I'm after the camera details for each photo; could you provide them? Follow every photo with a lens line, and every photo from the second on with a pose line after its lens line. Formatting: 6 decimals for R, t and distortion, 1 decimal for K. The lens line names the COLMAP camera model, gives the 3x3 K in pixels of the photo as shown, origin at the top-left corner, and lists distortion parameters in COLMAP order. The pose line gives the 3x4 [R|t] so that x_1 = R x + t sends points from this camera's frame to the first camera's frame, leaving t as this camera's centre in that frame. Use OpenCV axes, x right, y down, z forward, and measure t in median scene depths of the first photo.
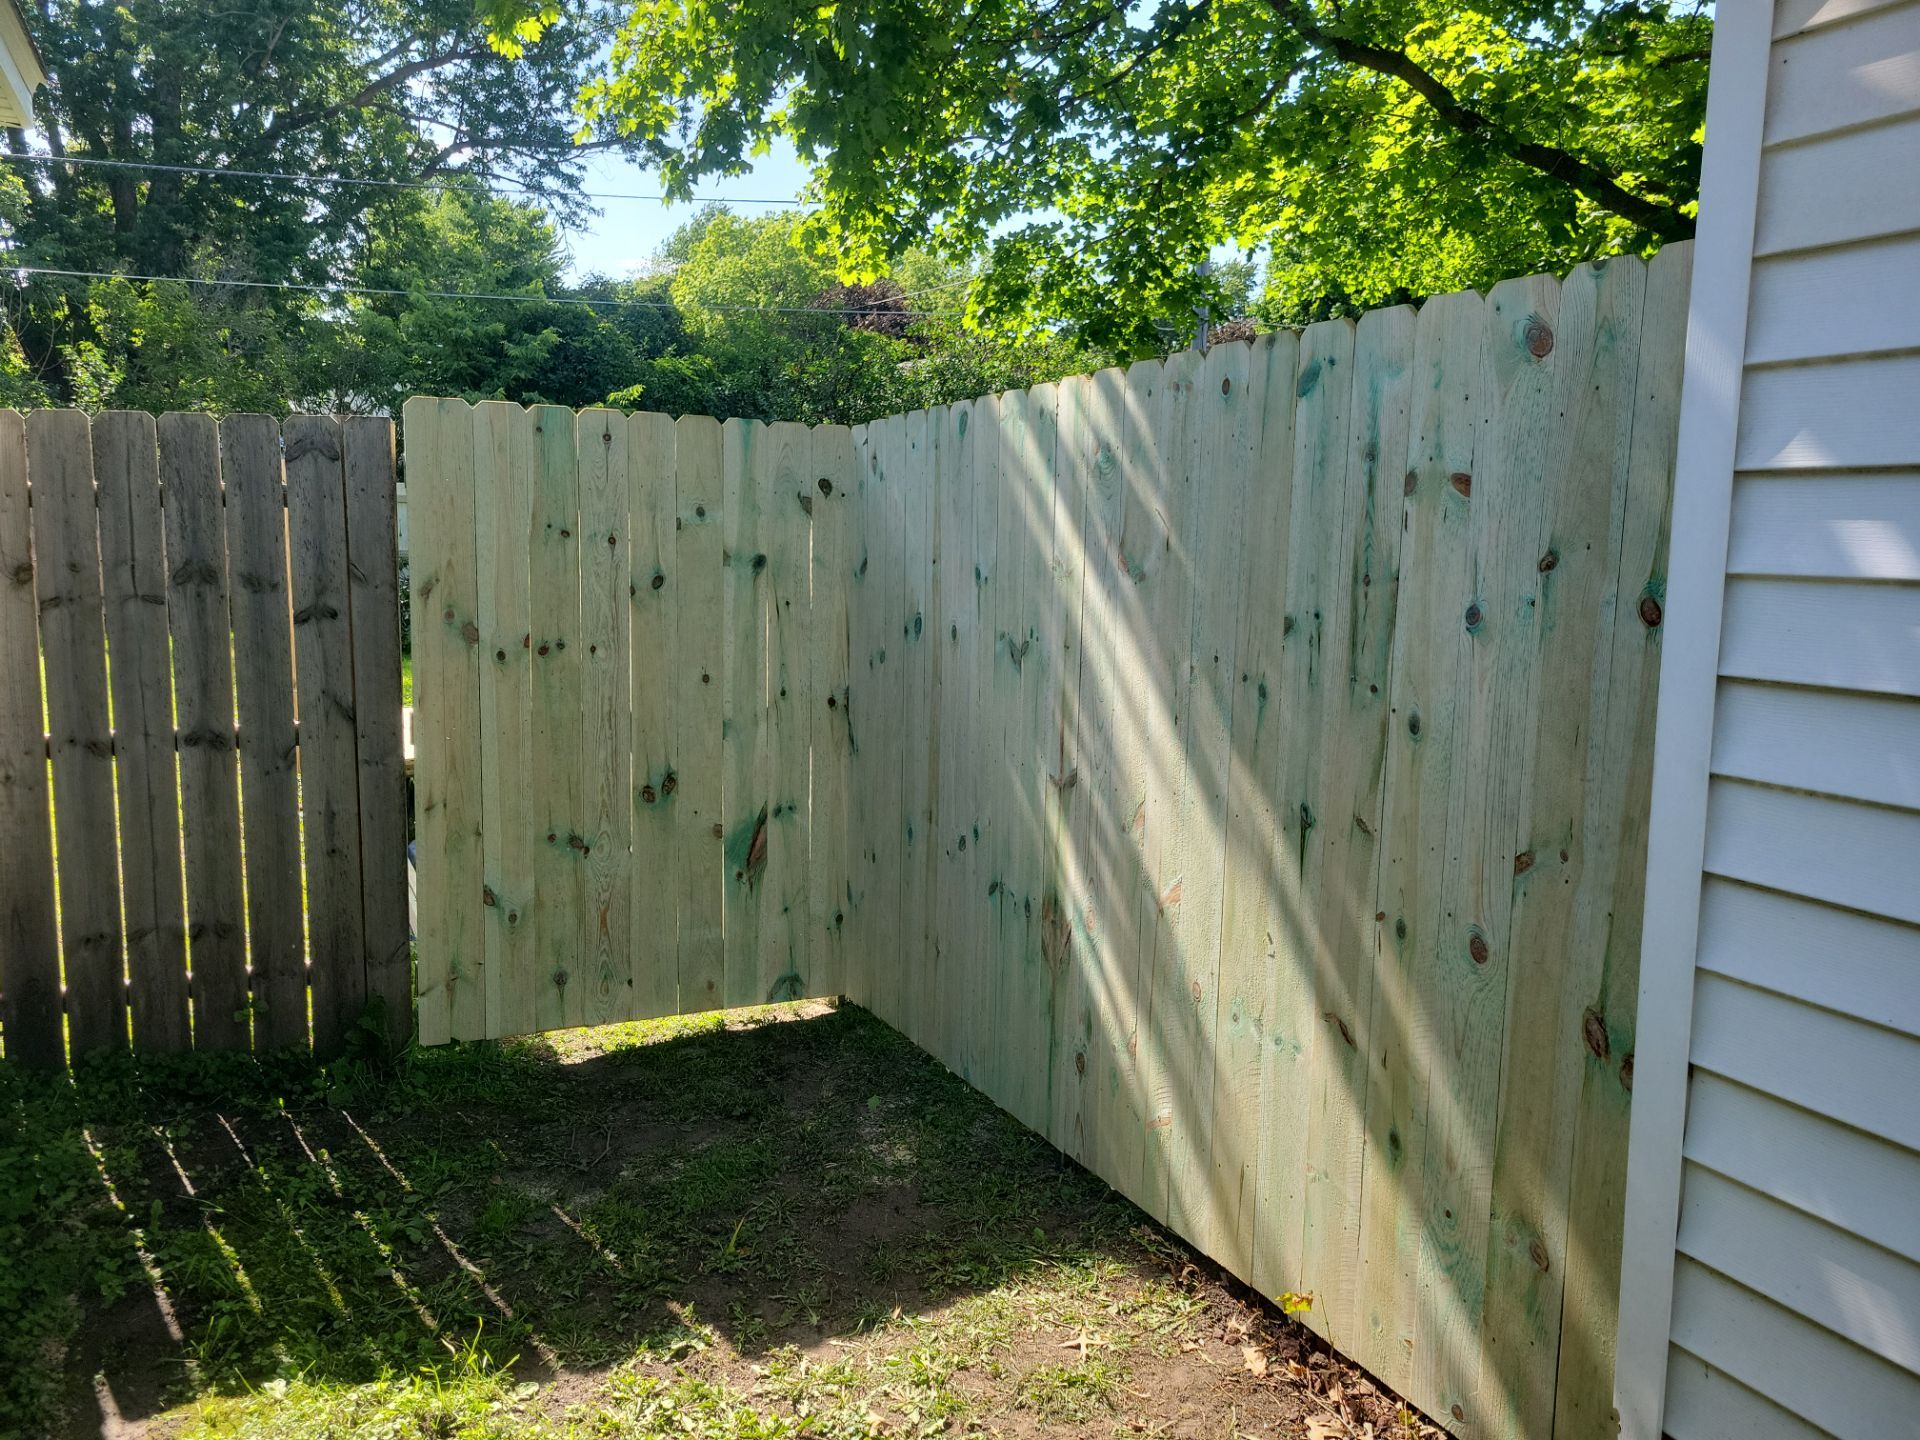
lens RADIAL K [[1445.7, 0, 950.4], [0, 1445.7, 730.0], [0, 0, 1]] dist [0.046887, -0.029329]
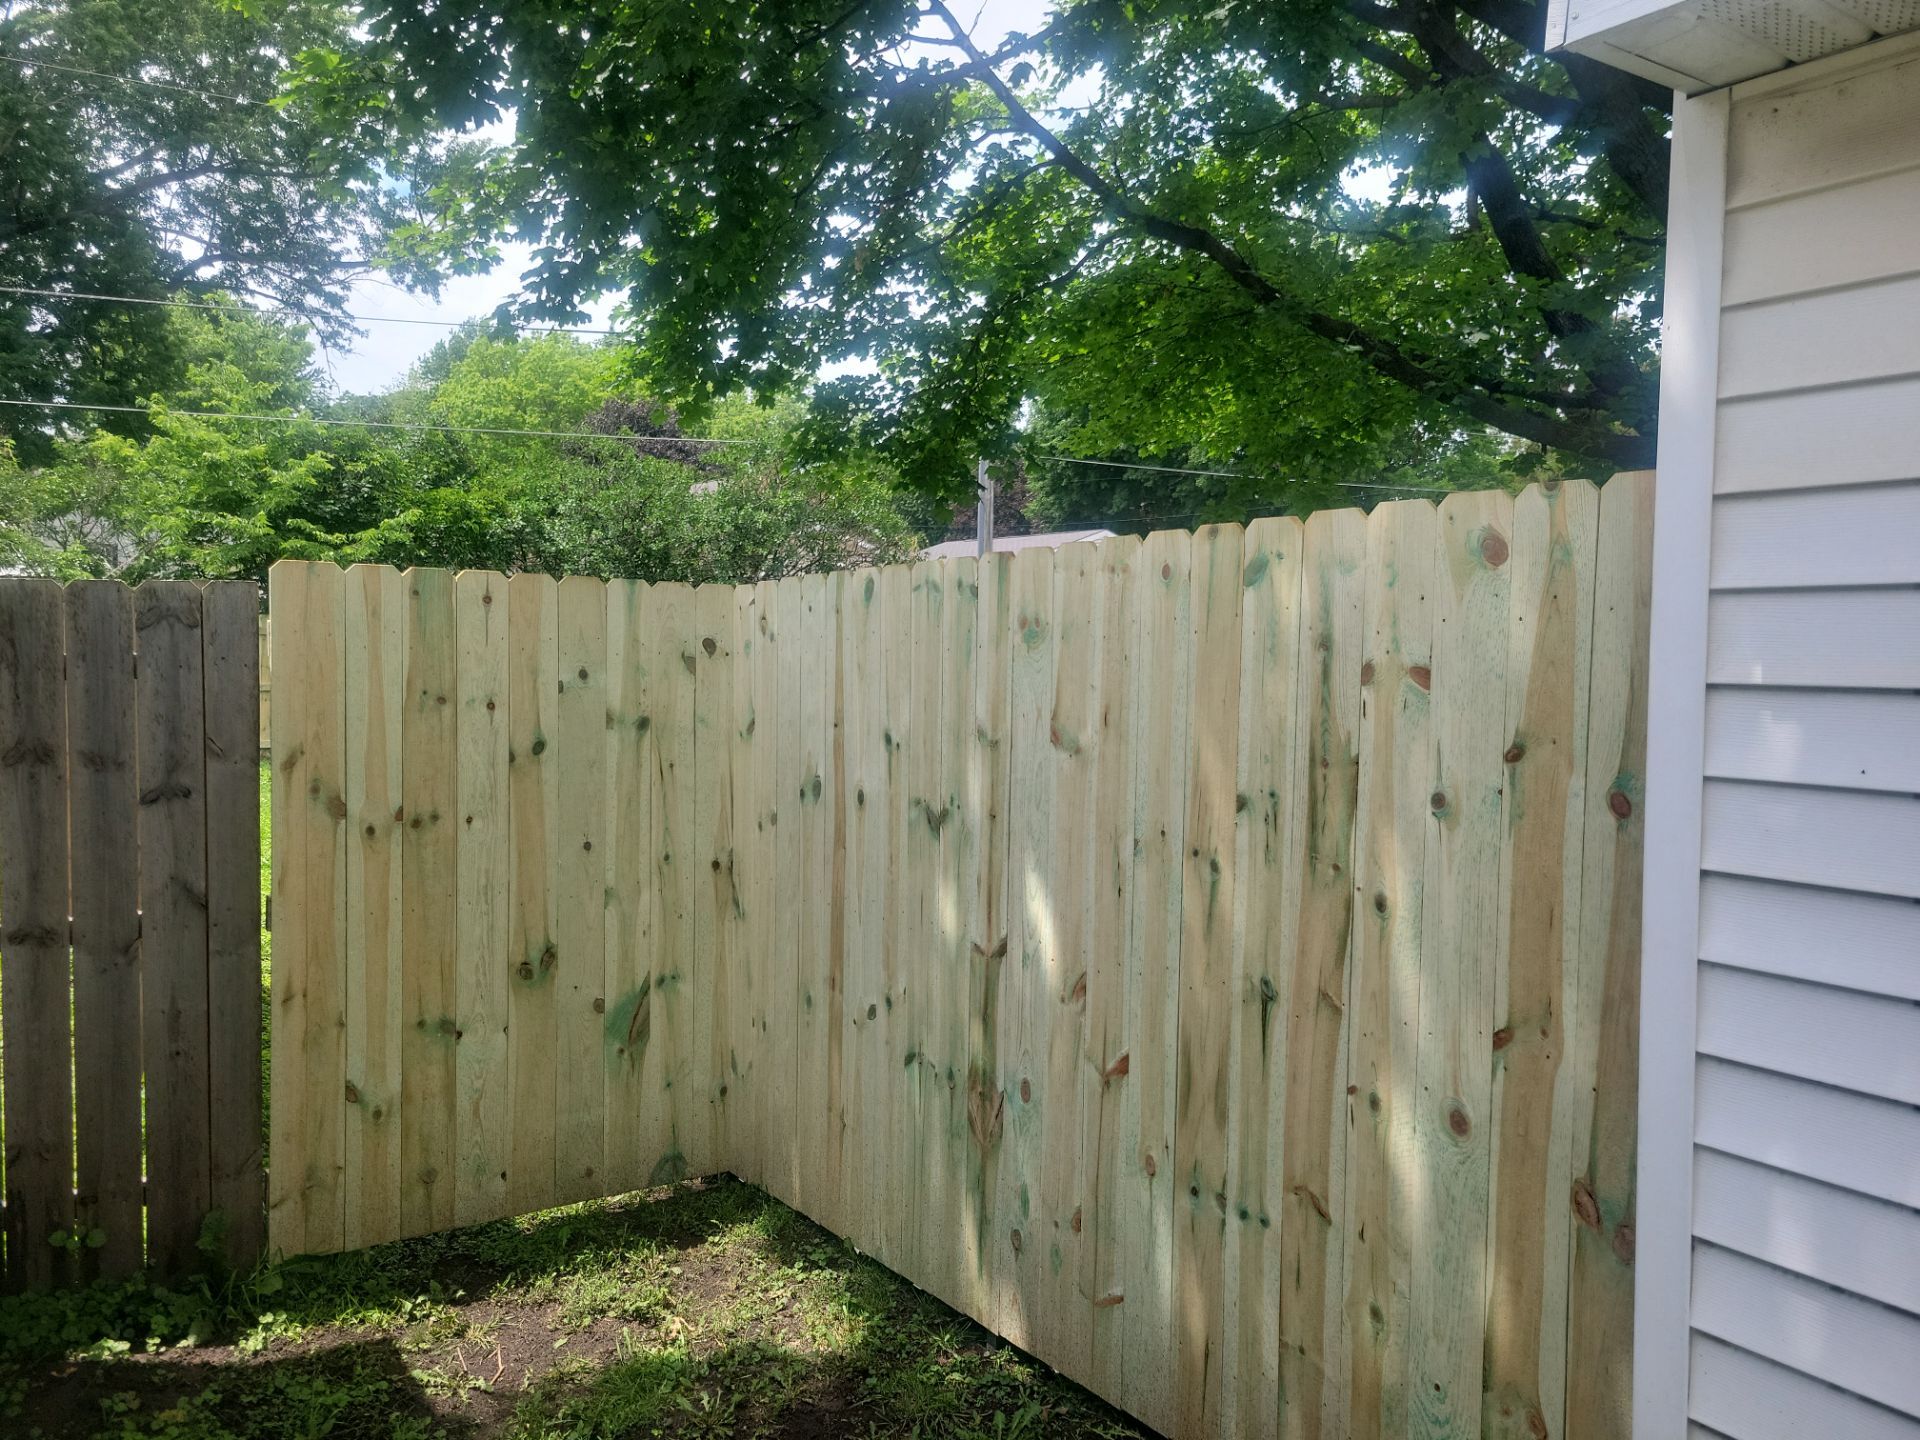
lens RADIAL K [[1445.7, 0, 954.6], [0, 1445.7, 733.7], [0, 0, 1]] dist [0.046887, -0.029329]
pose [[0.985134, -0.012172, 0.171356, -0.100245], [0.025159, 0.996954, -0.073822, -0.035151], [-0.169936, 0.077036, 0.982439, 0.011281]]
